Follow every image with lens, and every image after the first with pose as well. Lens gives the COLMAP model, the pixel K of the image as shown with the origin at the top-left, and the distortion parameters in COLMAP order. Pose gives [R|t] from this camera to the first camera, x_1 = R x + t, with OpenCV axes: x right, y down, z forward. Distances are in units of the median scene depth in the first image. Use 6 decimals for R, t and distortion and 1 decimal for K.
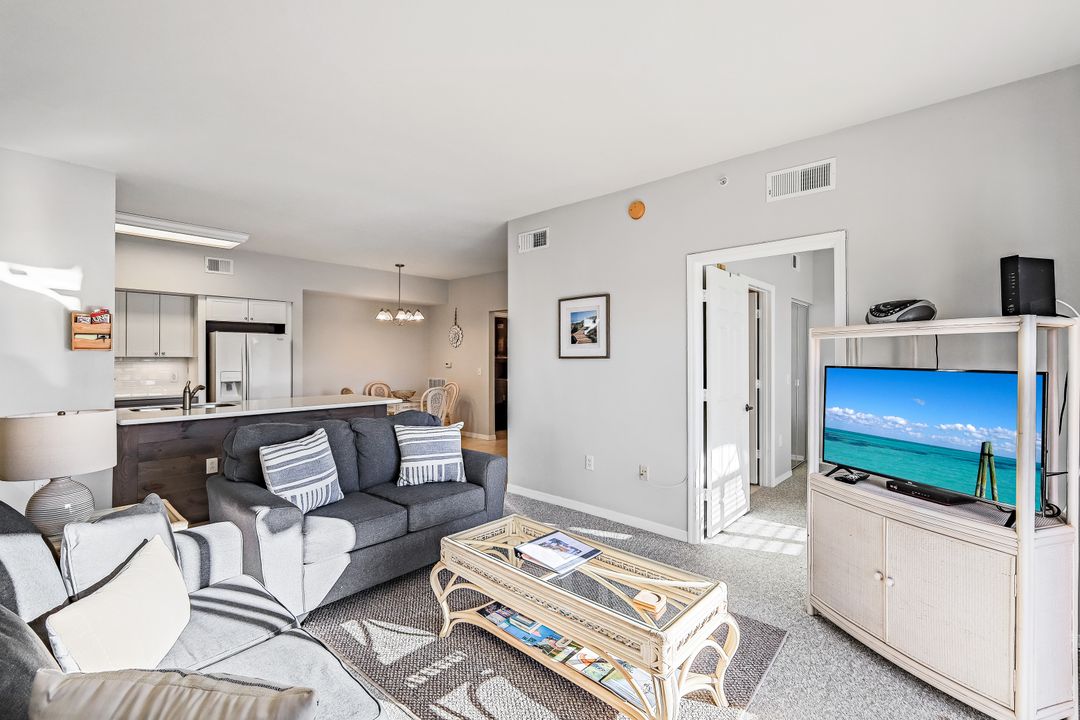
lens RADIAL K [[472.3, 0, 551.5], [0, 472.3, 354.8], [0, 0, 1]] dist [-0.000619, 0.001883]
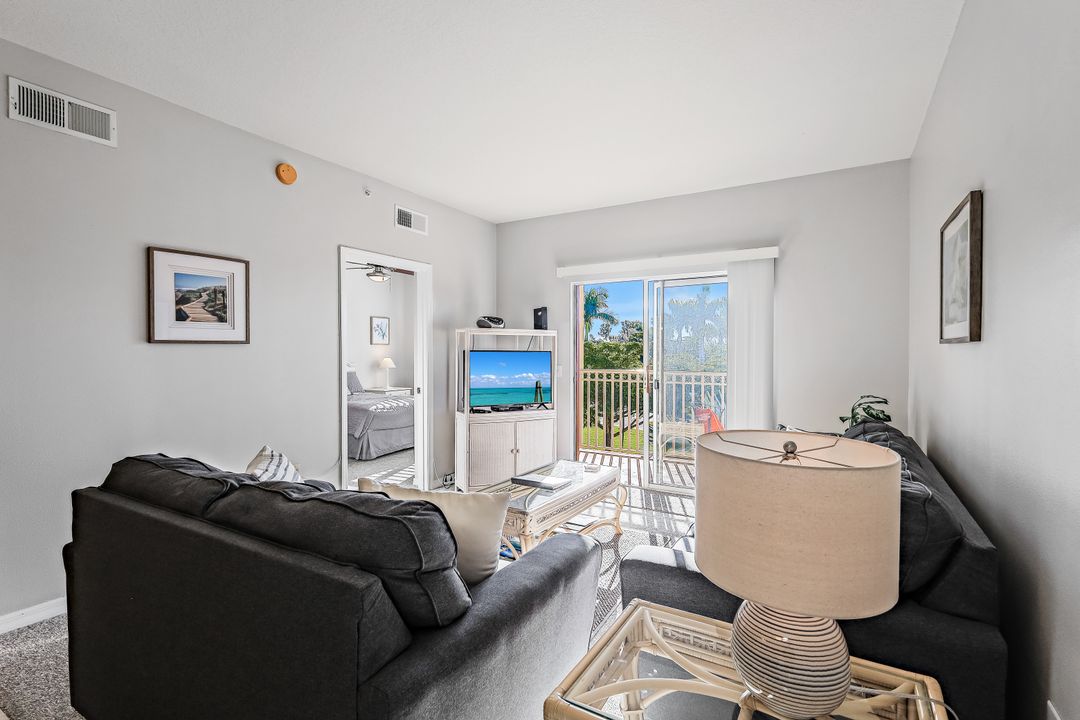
lens RADIAL K [[522.7, 0, 540.6], [0, 522.7, 355.0], [0, 0, 1]] dist [0.037234, 0.000251]
pose [[-0.199129, -0.007670, 0.979943, -0.572376], [-0.006850, 0.999956, 0.006435, 0.011614], [-0.979949, -0.005431, -0.199172, 0.485024]]
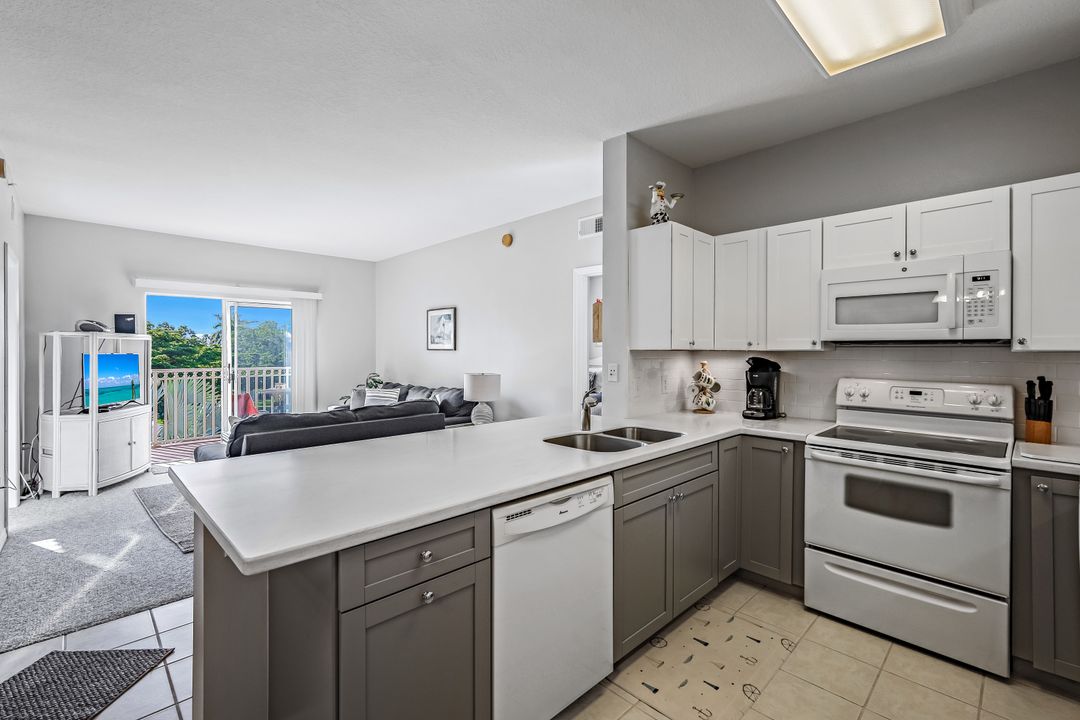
lens RADIAL K [[472.3, 0, 549.5], [0, 472.3, 353.2], [0, 0, 1]] dist [-0.000619, 0.001883]
pose [[-0.998430, -0.002773, 0.055941, -0.534993], [-0.002821, 0.999996, -0.000768, 0.007520], [-0.055938, -0.000924, -0.998434, 1.158679]]
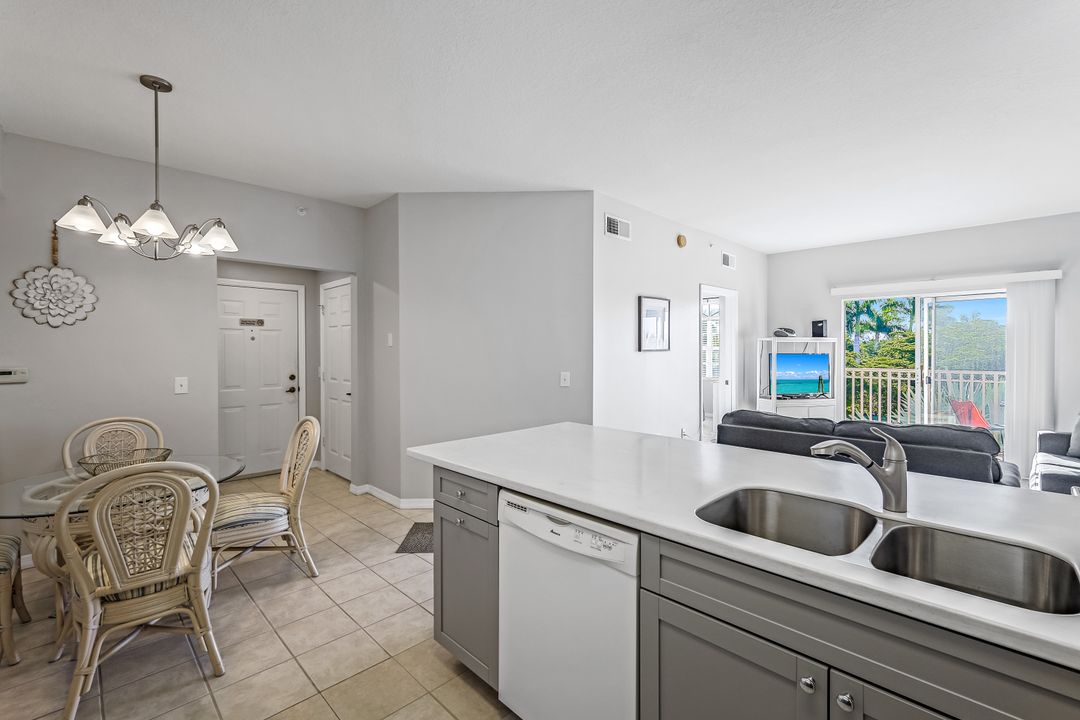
lens RADIAL K [[472.3, 0, 541.5], [0, 472.3, 344.4], [0, 0, 1]] dist [-0.000619, 0.001883]
pose [[0.055739, 0.007609, 0.998416, -0.783844], [-0.004975, 0.999961, -0.007343, 0.000643], [-0.998433, -0.004557, 0.055774, 0.874841]]
